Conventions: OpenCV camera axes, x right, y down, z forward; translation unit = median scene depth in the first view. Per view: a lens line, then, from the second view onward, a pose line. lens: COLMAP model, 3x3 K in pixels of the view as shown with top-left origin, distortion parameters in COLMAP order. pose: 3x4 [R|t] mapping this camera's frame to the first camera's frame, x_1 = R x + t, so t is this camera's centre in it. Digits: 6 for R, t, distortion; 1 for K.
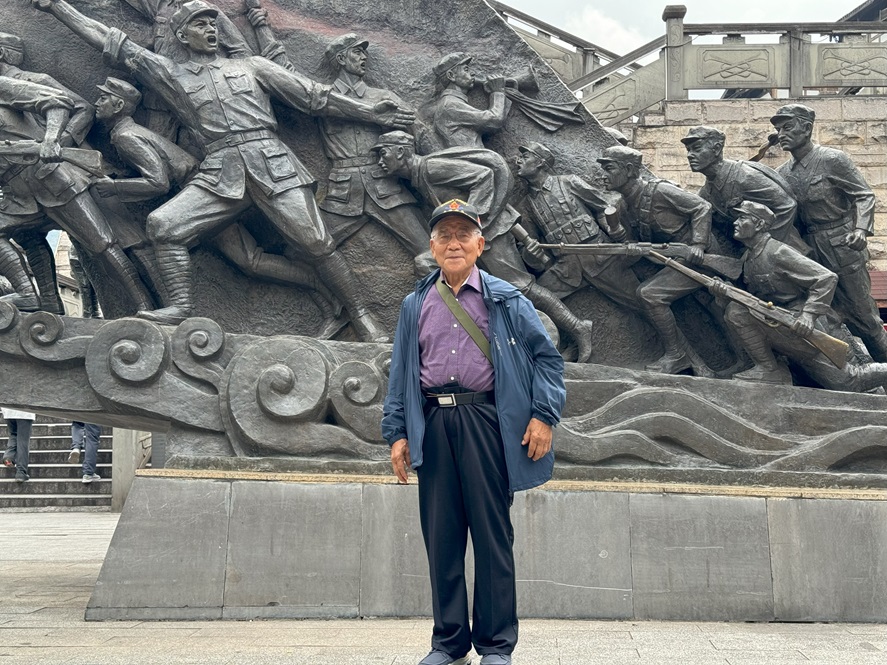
lens RADIAL K [[1226.1, 0, 471.8], [0, 1226.1, 352.0], [0, 0, 1]] dist [0.124252, 0.000000]
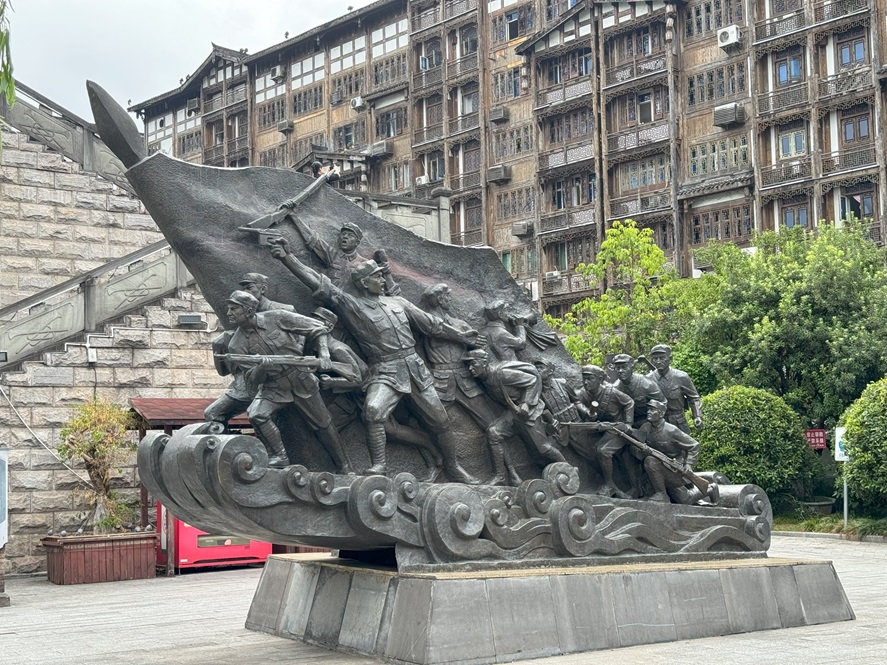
lens RADIAL K [[1226.1, 0, 451.0], [0, 1226.1, 352.2], [0, 0, 1]] dist [0.124252, 0.000000]
pose [[0.820456, 0.035043, 0.570635, -1.031019], [-0.015556, 0.999119, -0.038989, -0.116978], [-0.571498, 0.023111, 0.820278, -0.291914]]
